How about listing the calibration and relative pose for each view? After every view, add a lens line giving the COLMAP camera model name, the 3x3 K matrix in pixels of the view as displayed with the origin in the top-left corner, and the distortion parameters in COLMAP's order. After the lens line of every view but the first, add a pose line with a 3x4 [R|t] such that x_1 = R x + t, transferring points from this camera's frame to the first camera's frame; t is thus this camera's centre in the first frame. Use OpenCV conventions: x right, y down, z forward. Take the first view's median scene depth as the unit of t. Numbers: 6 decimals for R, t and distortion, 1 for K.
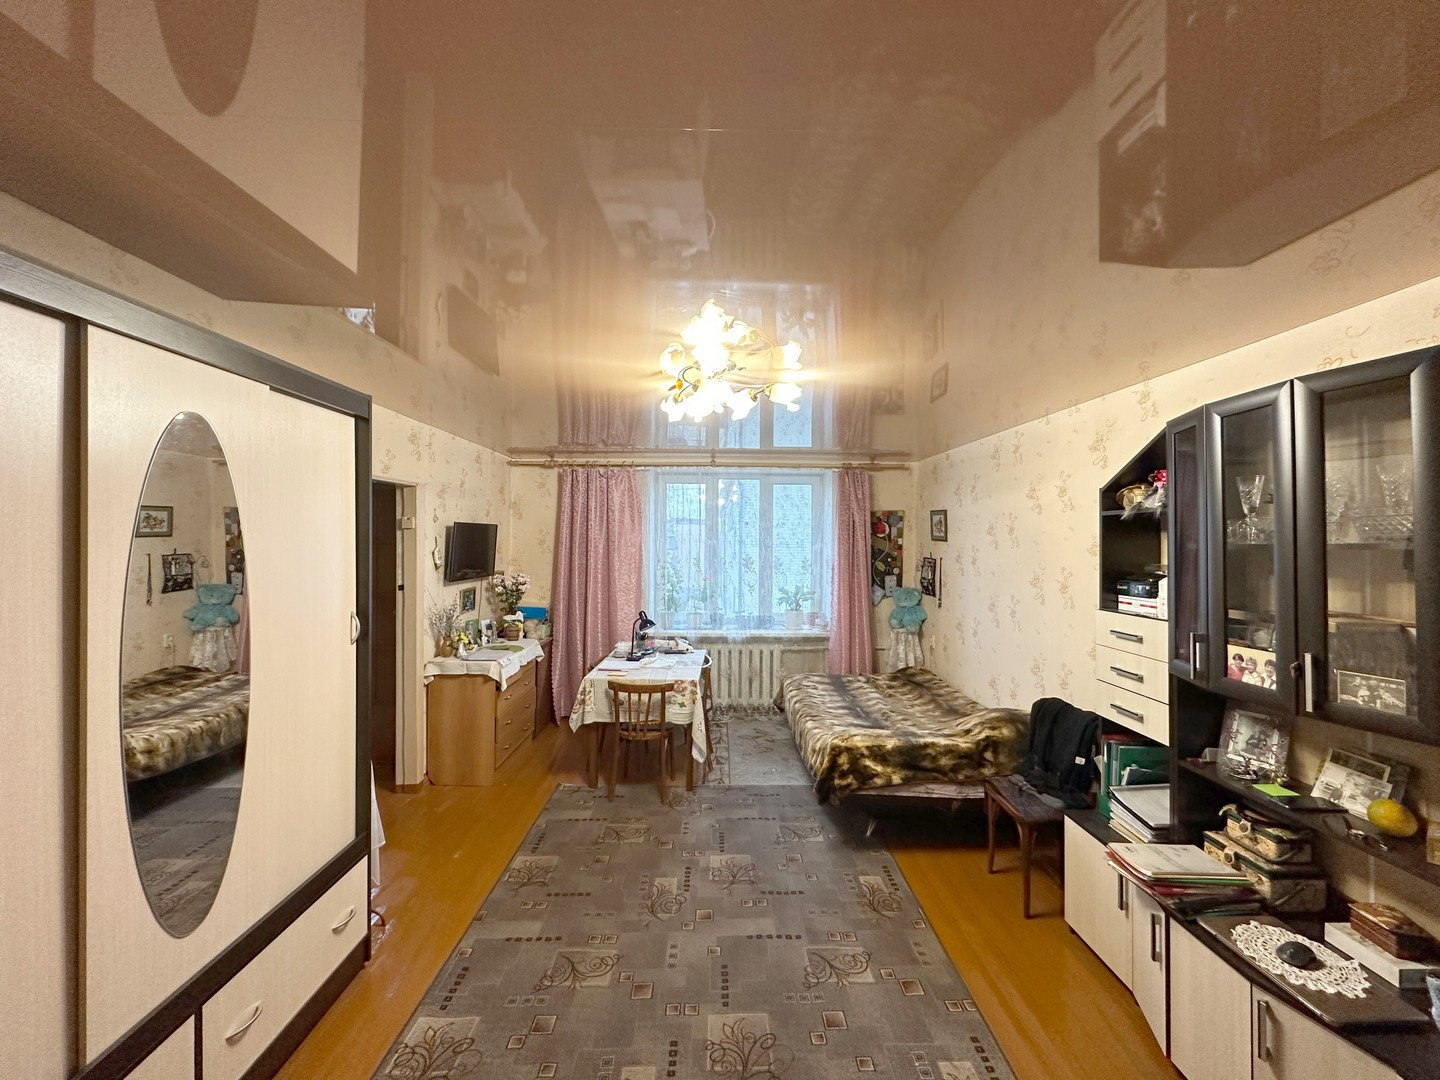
lens RADIAL K [[574.0, 0, 722.1], [0, 574.0, 536.5], [0, 0, 1]] dist [-0.001409, 0.000022]
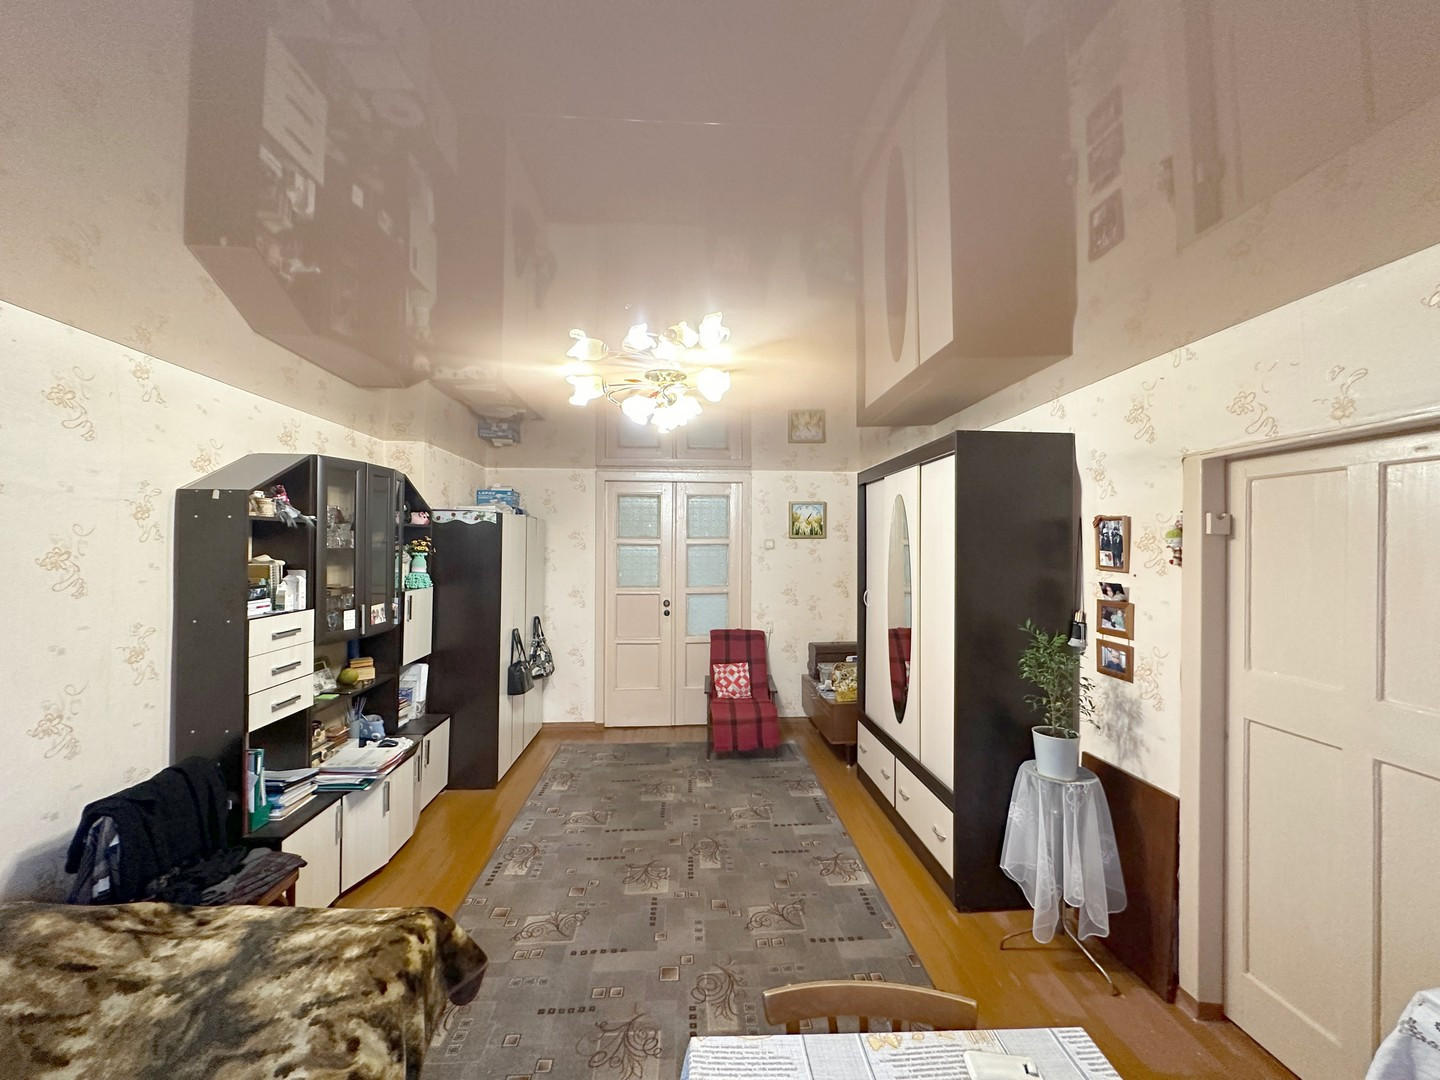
lens RADIAL K [[574.0, 0, 717.7], [0, 574.0, 543.7], [0, 0, 1]] dist [-0.001409, 0.000022]
pose [[-0.999153, -0.008344, -0.040284, -0.075164], [-0.007923, 0.999912, -0.010598, 0.007786], [0.040369, -0.010269, -0.999132, 2.217914]]
